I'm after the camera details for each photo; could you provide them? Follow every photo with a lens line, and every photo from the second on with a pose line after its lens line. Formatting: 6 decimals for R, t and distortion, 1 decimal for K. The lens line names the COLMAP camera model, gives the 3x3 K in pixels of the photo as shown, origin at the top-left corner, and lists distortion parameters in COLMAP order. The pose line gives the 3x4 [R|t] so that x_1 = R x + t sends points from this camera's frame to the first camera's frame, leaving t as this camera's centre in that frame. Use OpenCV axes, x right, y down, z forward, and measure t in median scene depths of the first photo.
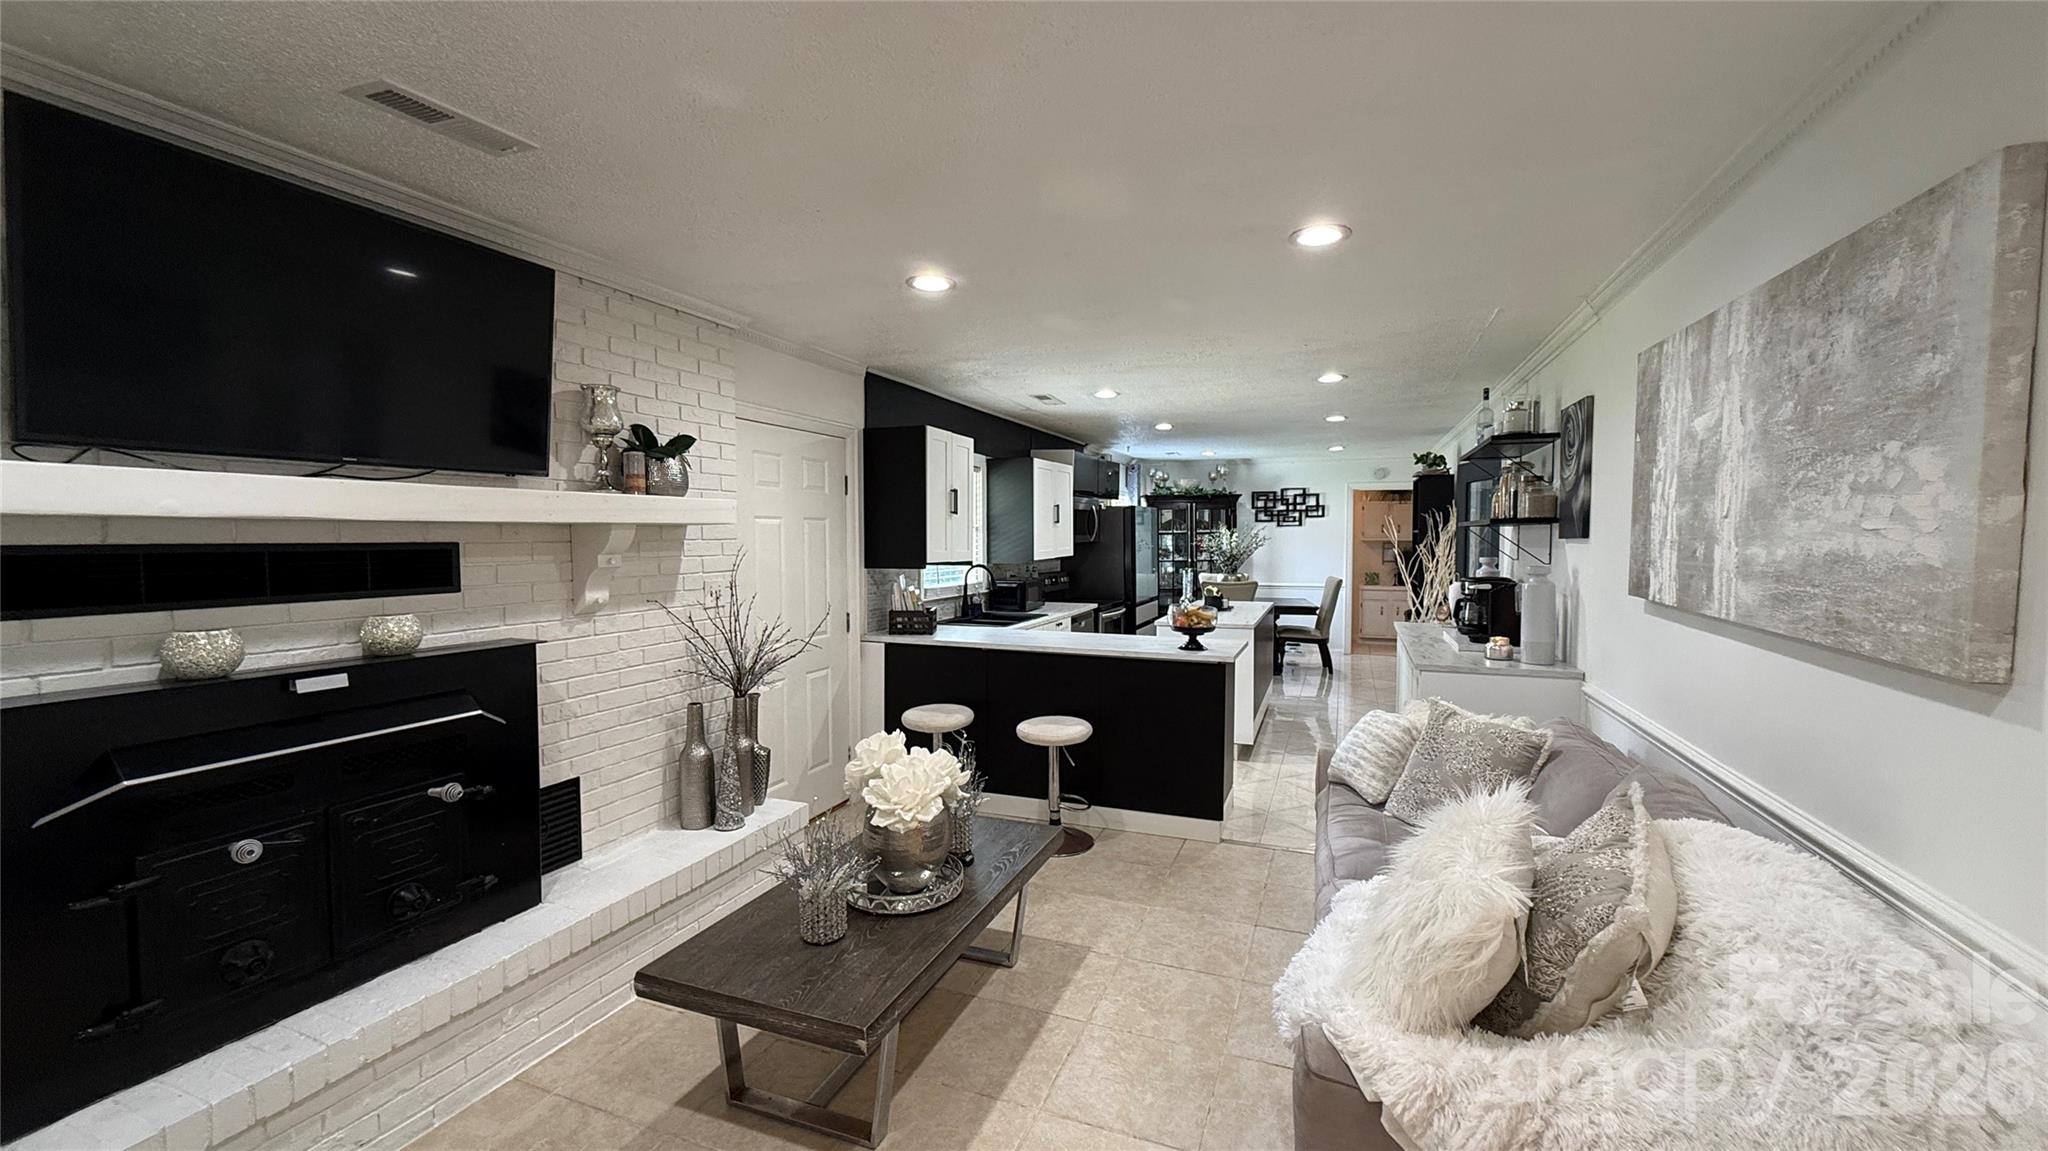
lens RADIAL K [[814.1, 0, 1029.4], [0, 814.1, 573.3], [0, 0, 1]] dist [0.000229, -0.000350]
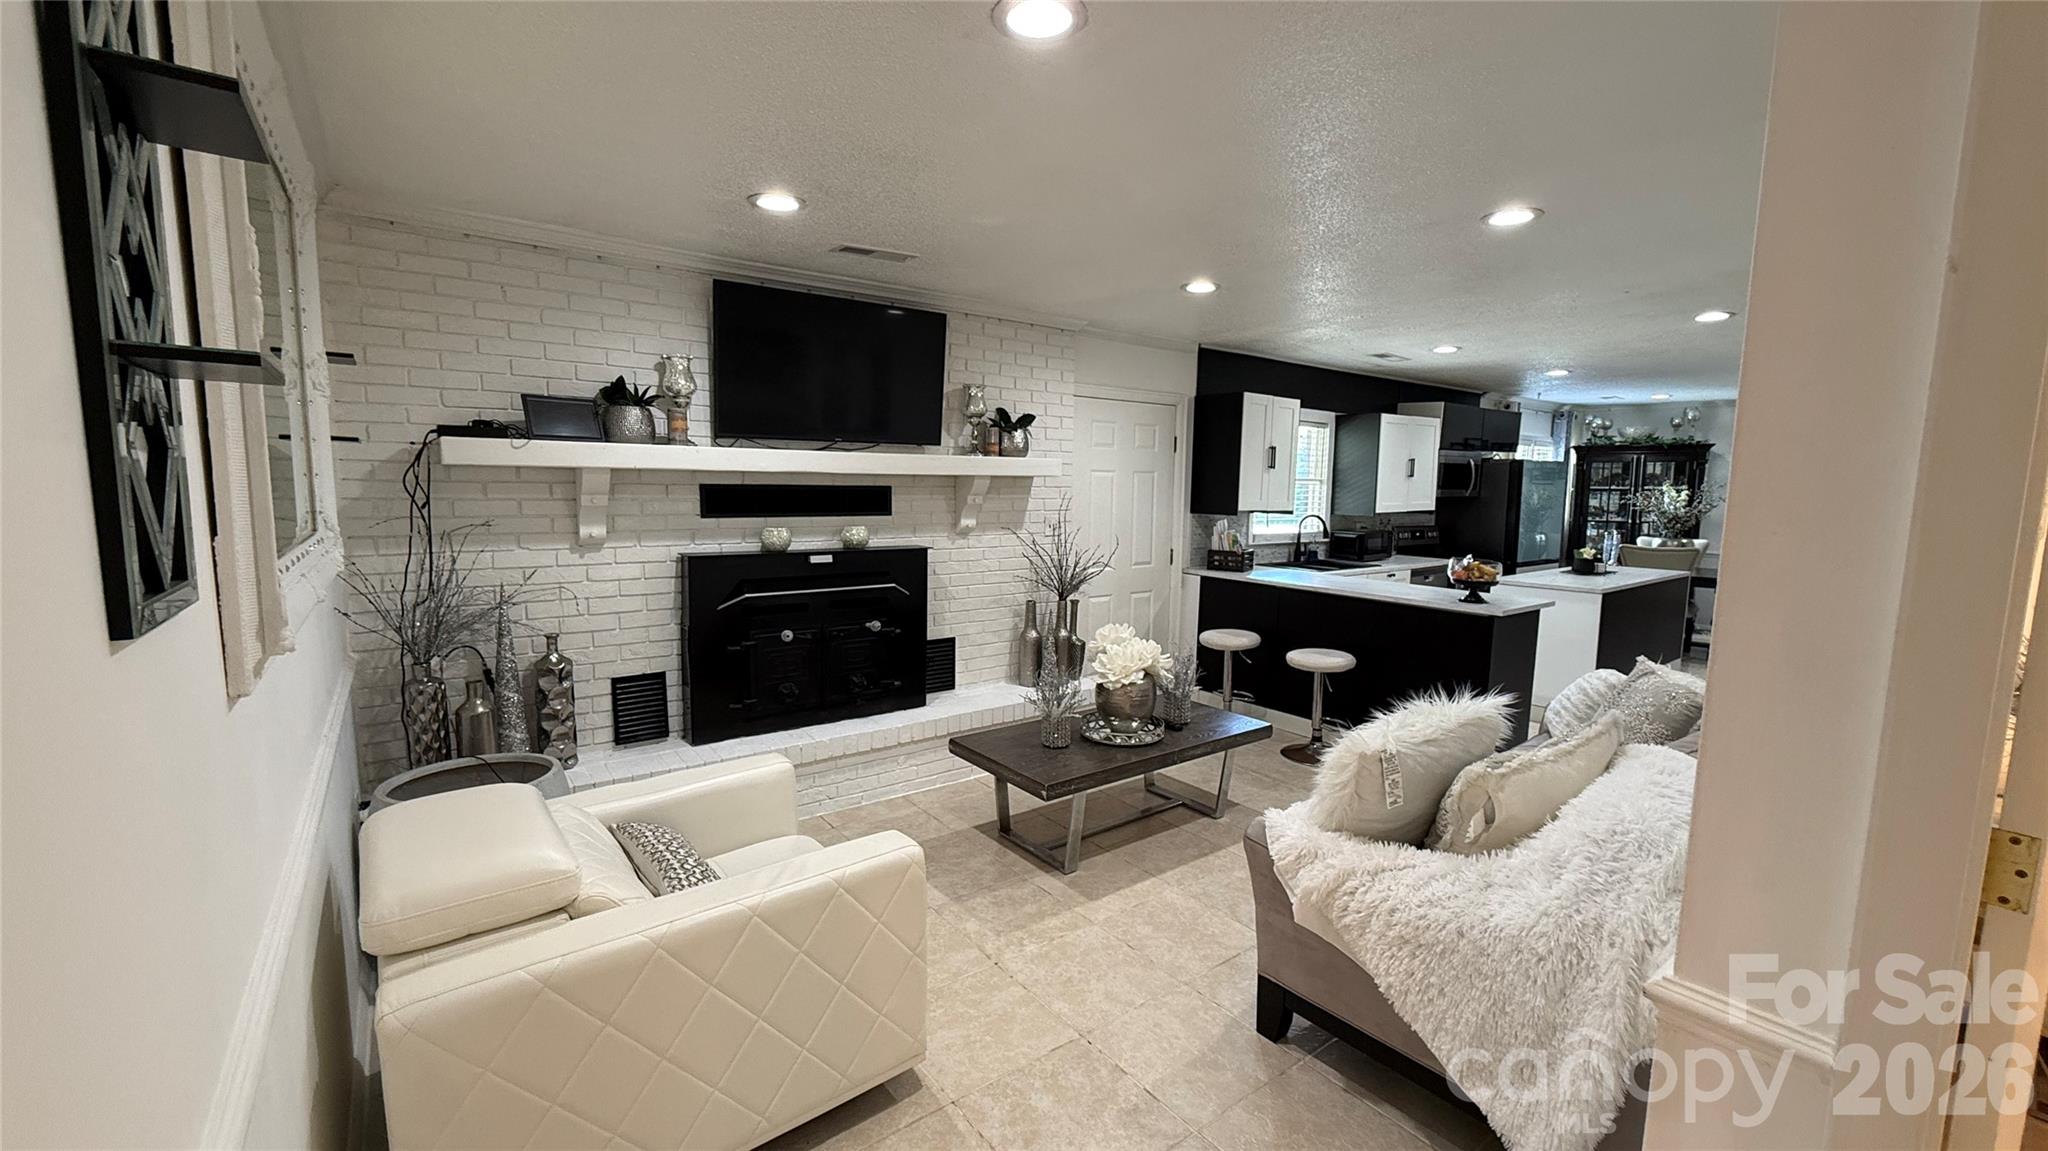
lens RADIAL K [[814.1, 0, 1029.4], [0, 814.1, 573.3], [0, 0, 1]] dist [0.000229, -0.000350]
pose [[0.853023, 0.073320, -0.516697, 0.304811], [-0.041025, 0.996439, 0.073667, 0.004394], [0.520258, -0.041642, 0.852993, -0.213130]]
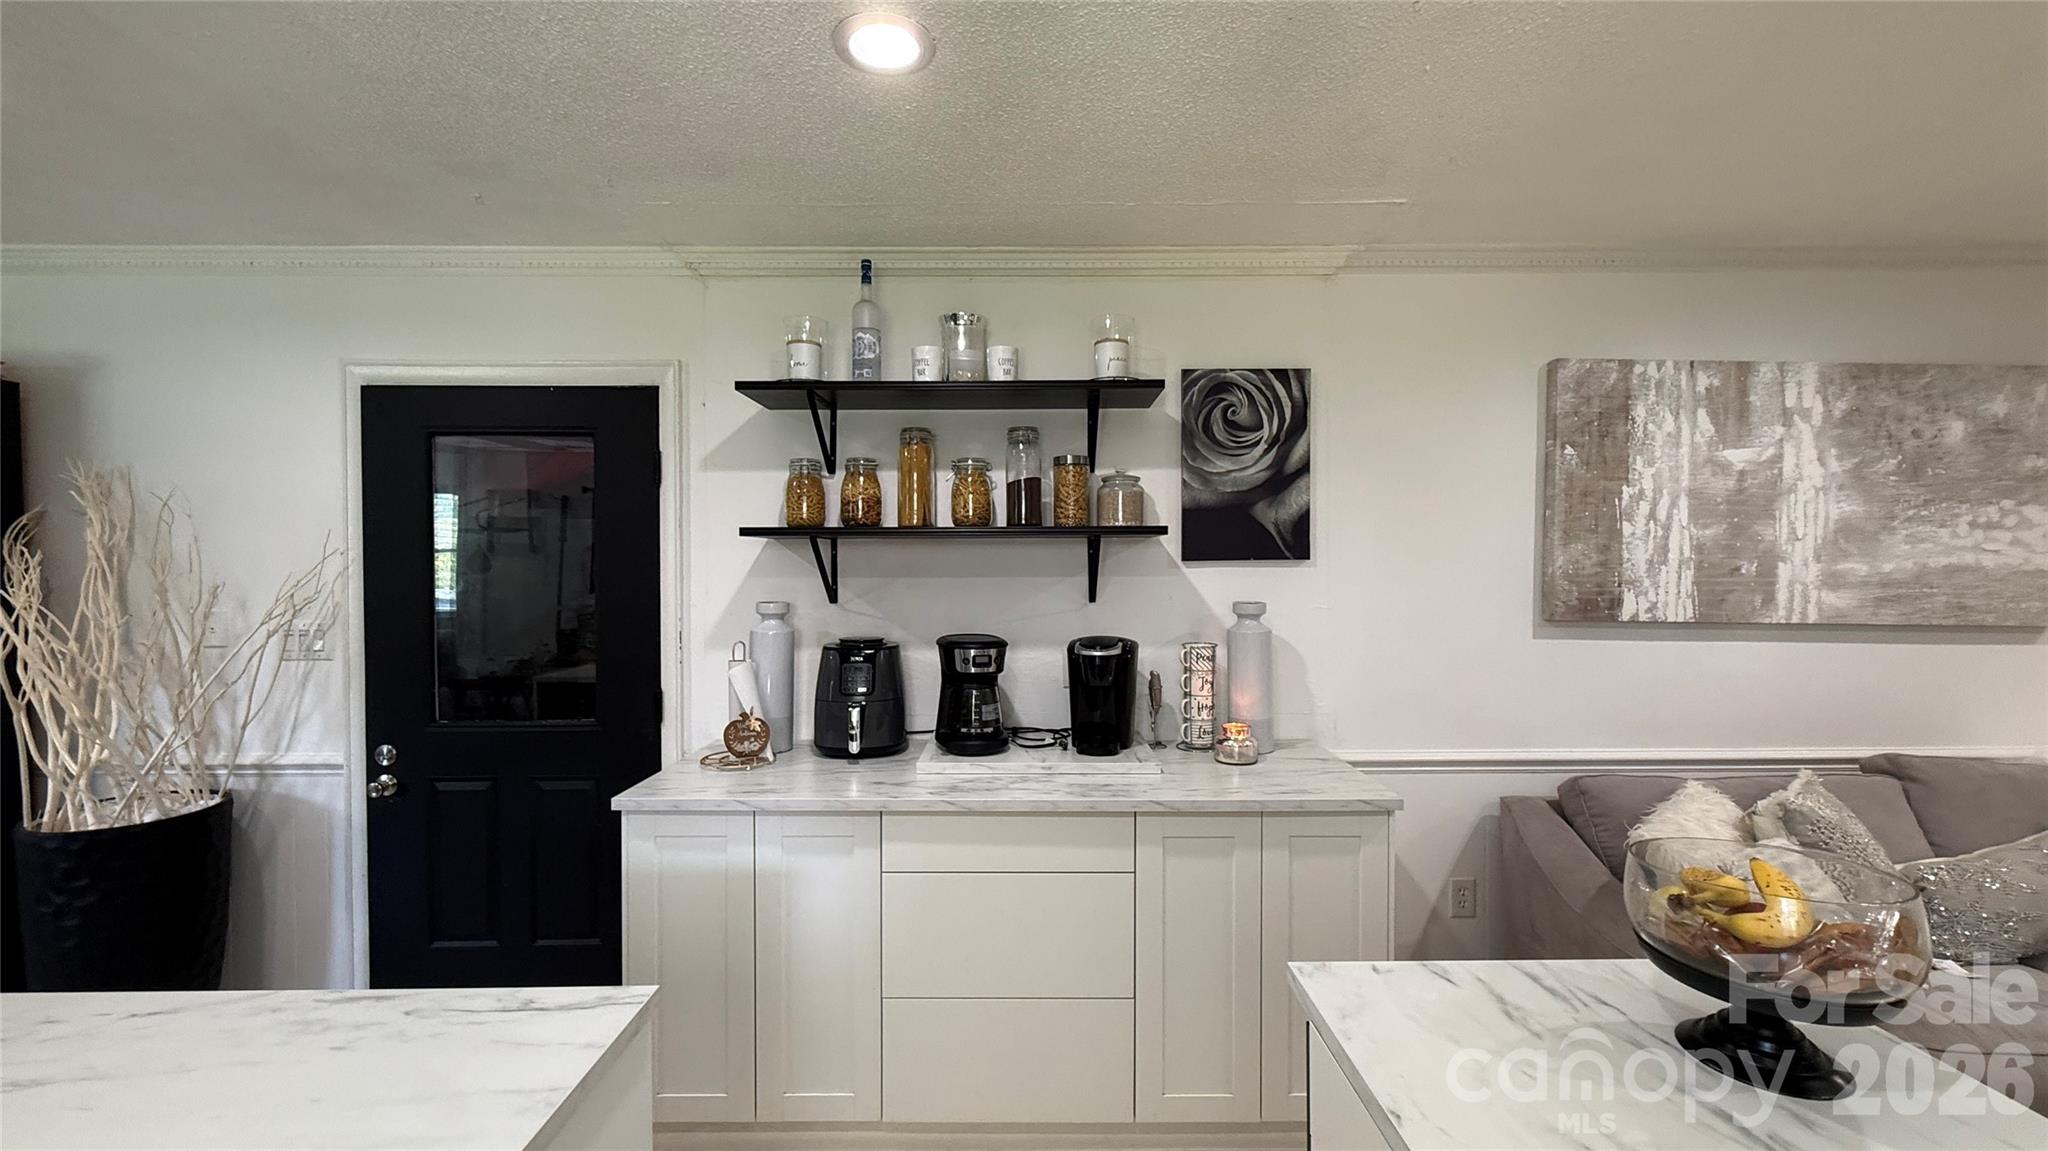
lens RADIAL K [[814.1, 0, 1029.4], [0, 814.1, 573.3], [0, 0, 1]] dist [0.000229, -0.000350]
pose [[-0.363360, -0.007200, 0.931621, 0.084203], [0.046228, 0.998599, 0.025747, -0.062288], [-0.930501, 0.052422, -0.362518, 1.523132]]
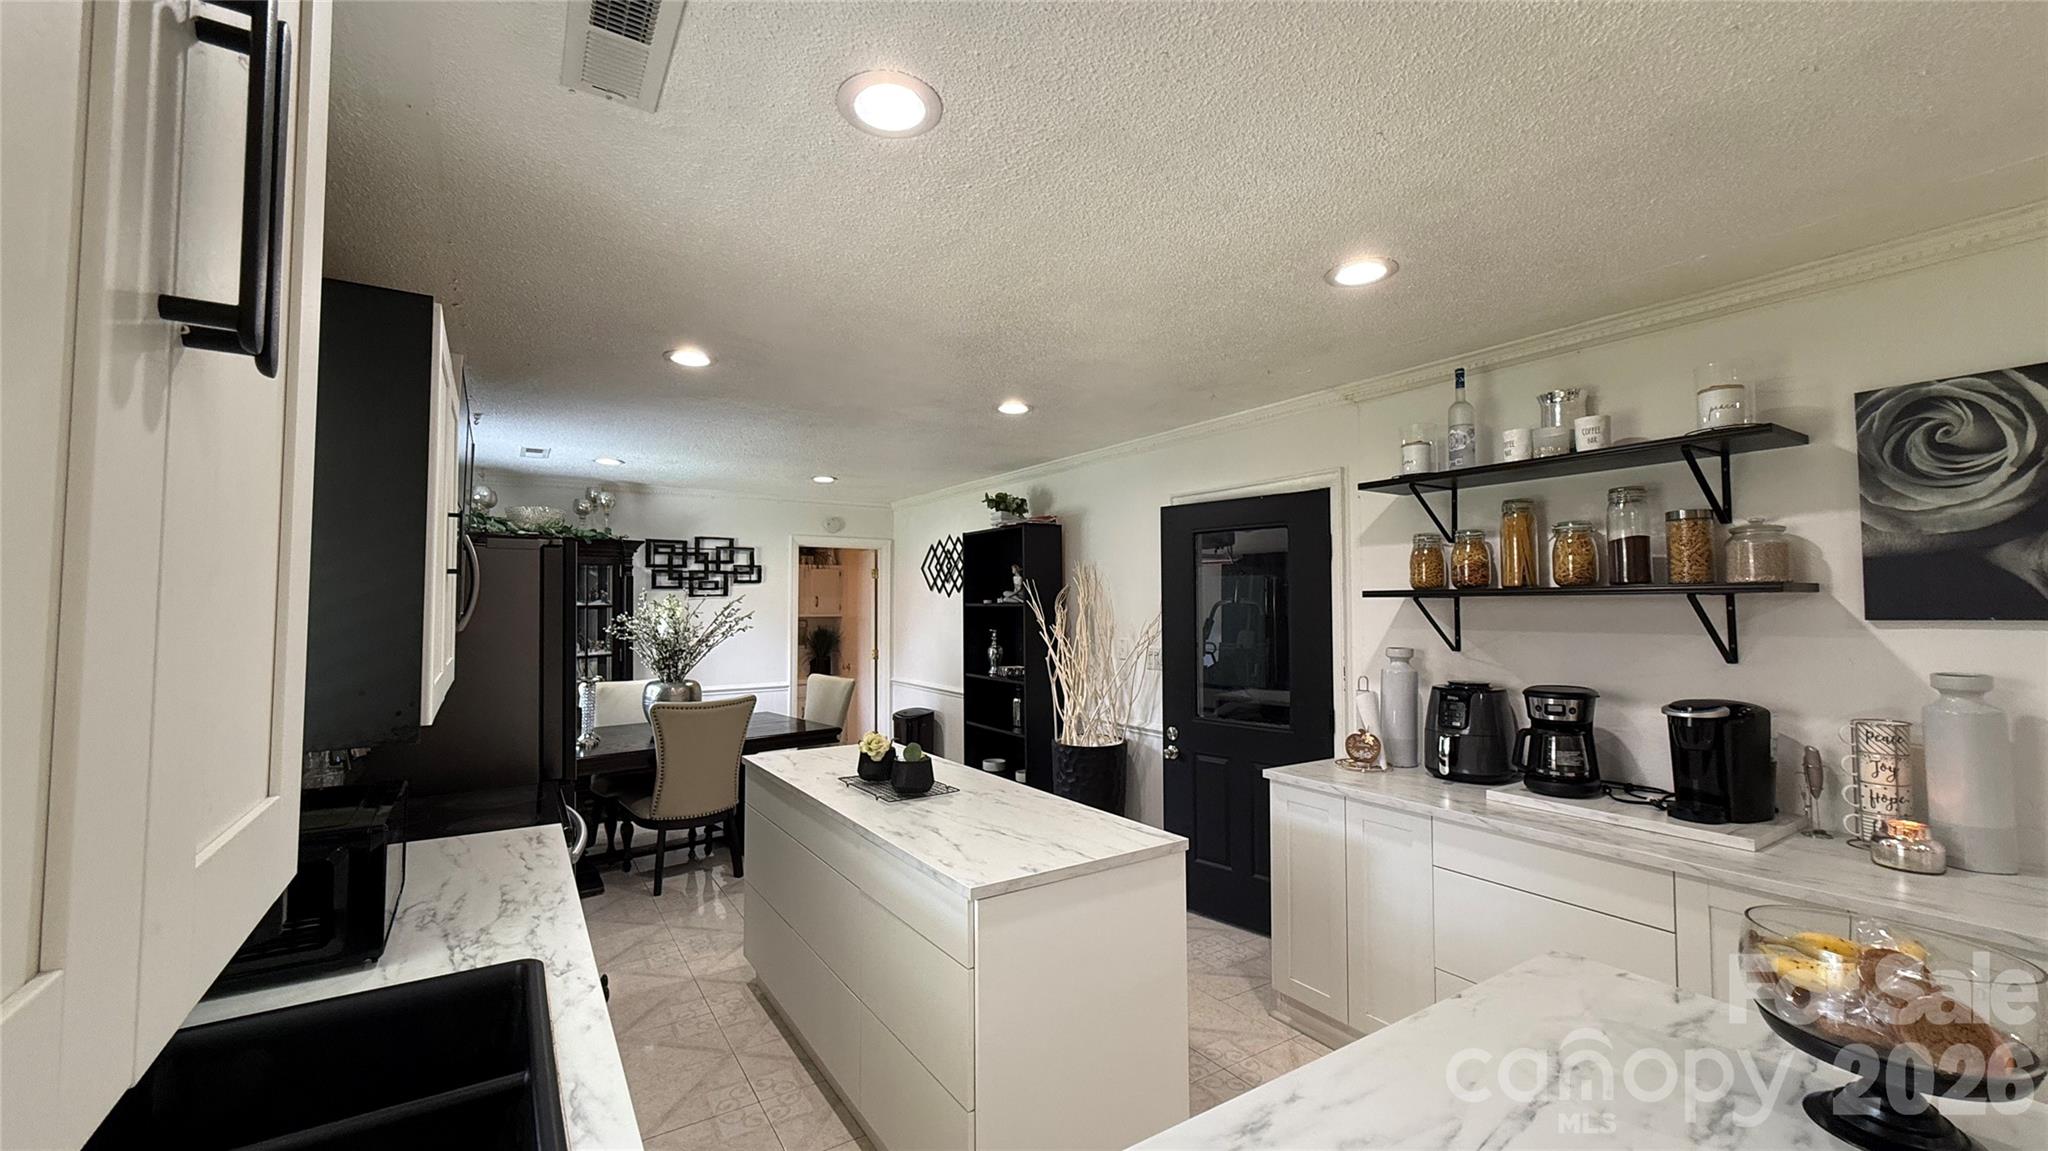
lens RADIAL K [[814.1, 0, 1029.4], [0, 814.1, 573.3], [0, 0, 1]] dist [0.000229, -0.000350]
pose [[0.585050, 0.032834, 0.810332, -0.152155], [0.039608, 0.996831, -0.068988, -0.065916], [-0.810029, 0.072457, 0.581896, 1.273989]]
